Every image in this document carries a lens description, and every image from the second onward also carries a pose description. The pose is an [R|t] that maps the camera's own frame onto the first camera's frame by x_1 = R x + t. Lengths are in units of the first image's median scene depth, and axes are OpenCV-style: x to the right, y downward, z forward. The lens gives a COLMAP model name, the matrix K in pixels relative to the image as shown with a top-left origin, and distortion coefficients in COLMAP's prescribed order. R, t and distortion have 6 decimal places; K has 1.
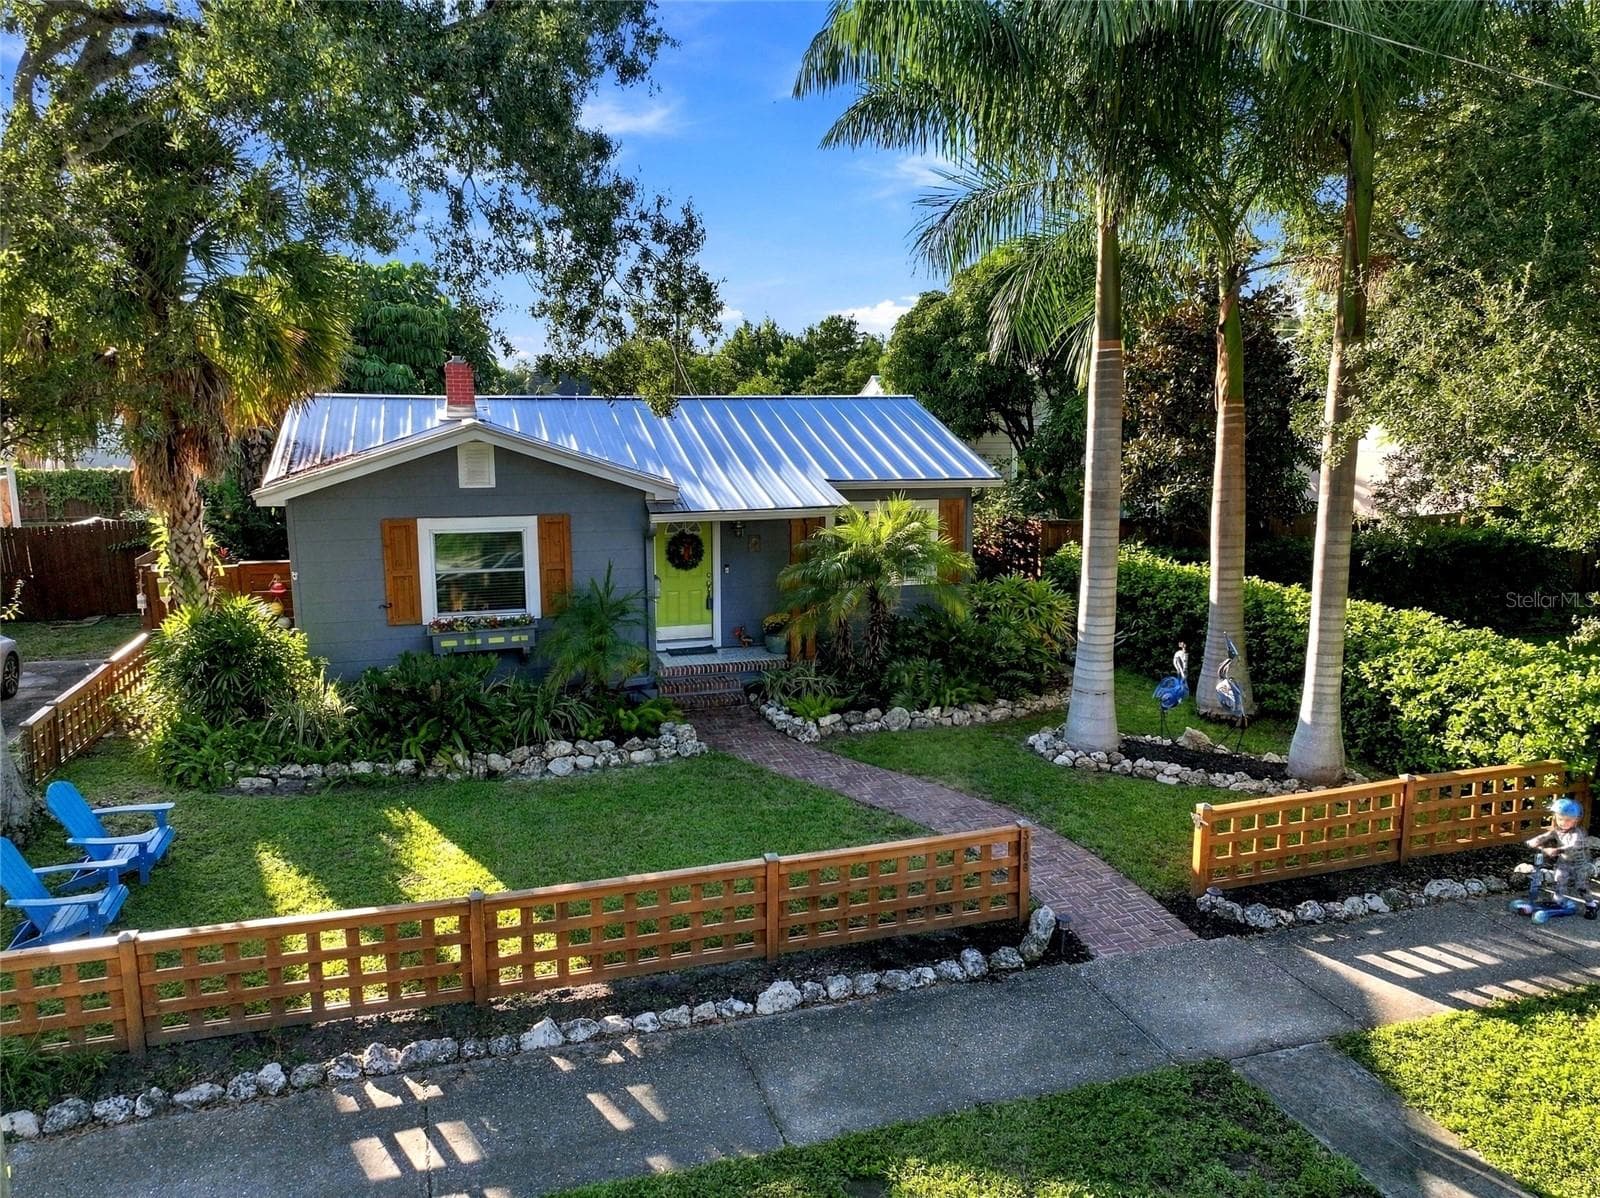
lens RADIAL K [[1147.8, 0, 800.8], [0, 1147.8, 595.6], [0, 0, 1]] dist [0.007927, 0.011759]
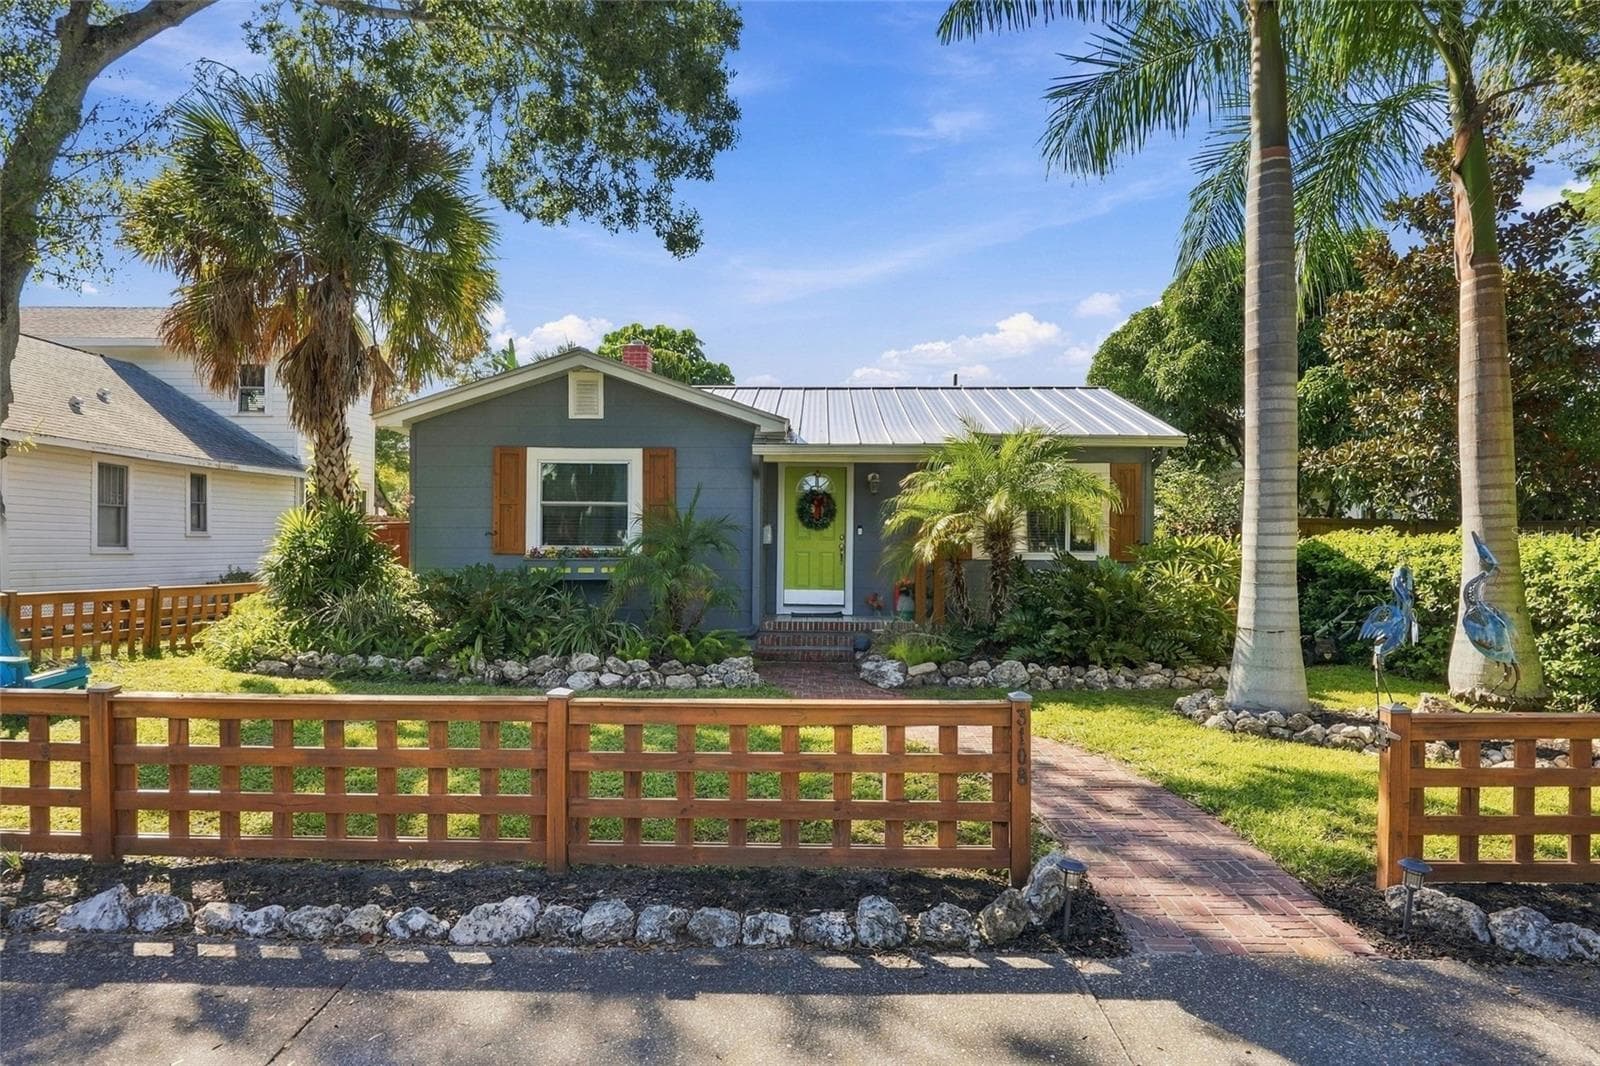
lens RADIAL K [[926.3, 0, 804.0], [0, 926.3, 543.5], [0, 0, 1]] dist [-0.008754, 0.010637]
pose [[0.945972, 0.005915, -0.324195, 0.178935], [-0.063212, 0.984014, -0.166493, 0.152566], [0.318028, 0.177991, 0.931224, 0.384164]]
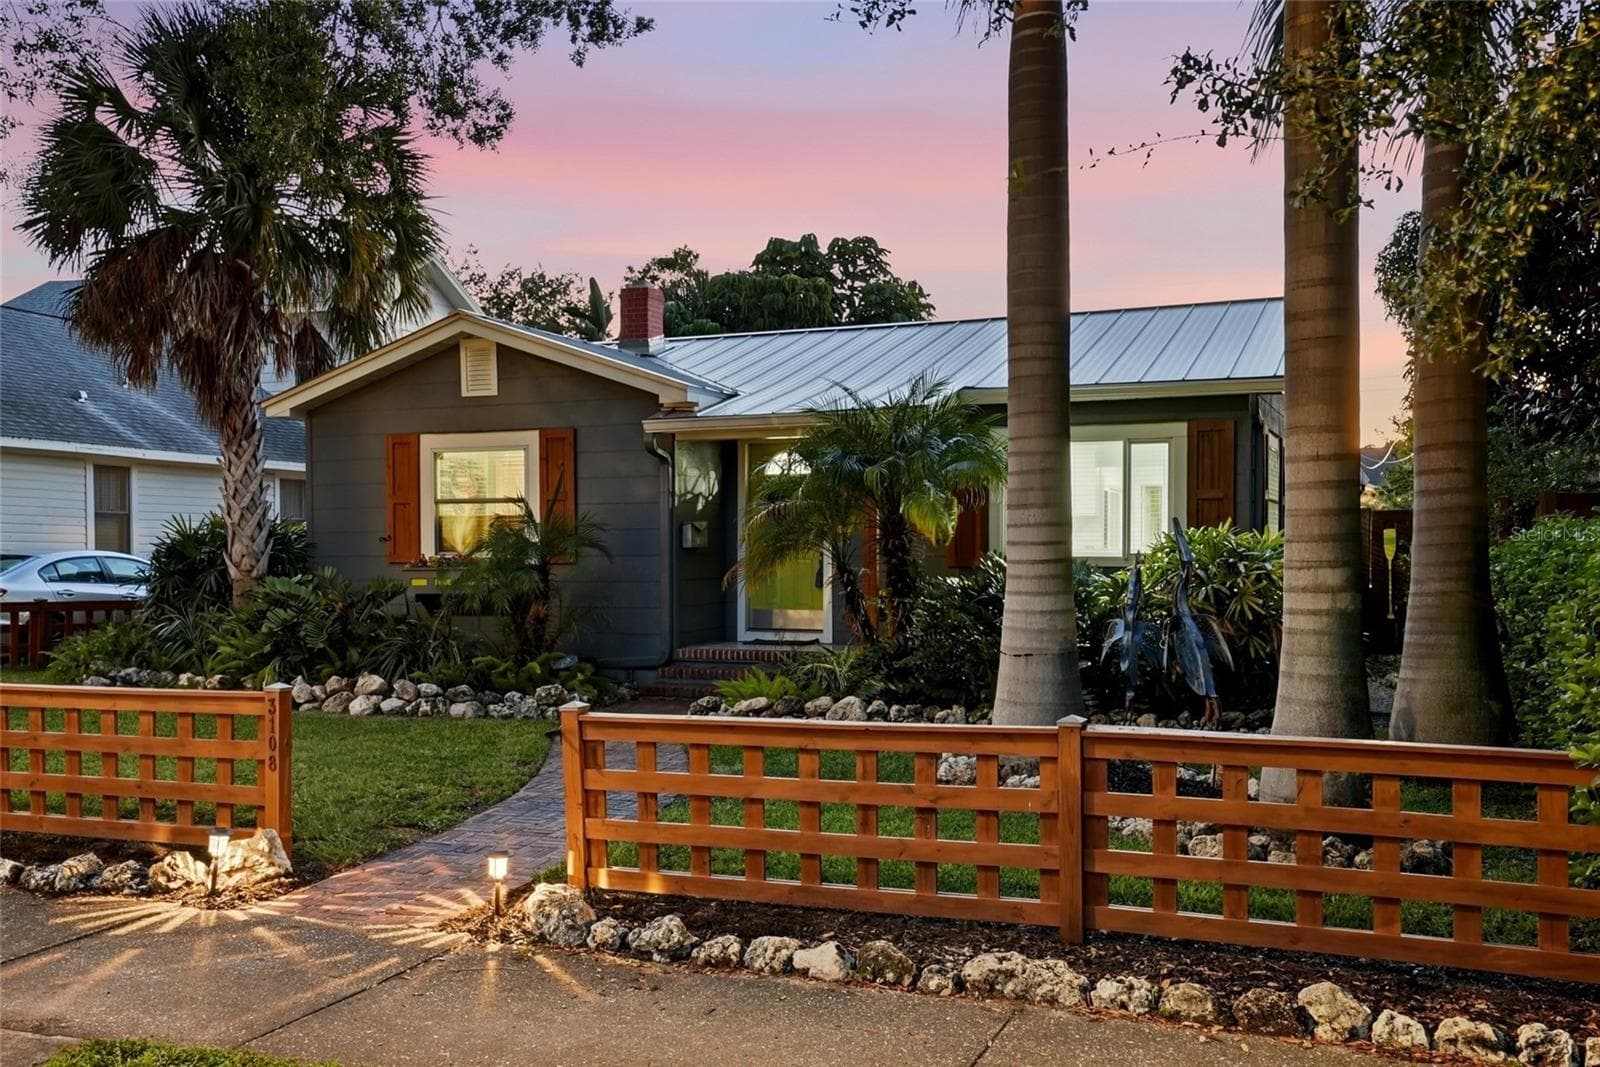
lens RADIAL K [[1500.9, 0, 790.5], [0, 1500.9, 566.0], [0, 0, 1]] dist [0.073165, 0.000000]
pose [[0.753348, 0.003461, -0.657613, 0.669133], [-0.112599, 0.985898, -0.123802, 0.150133], [0.647911, 0.167312, 0.743114, 0.425391]]
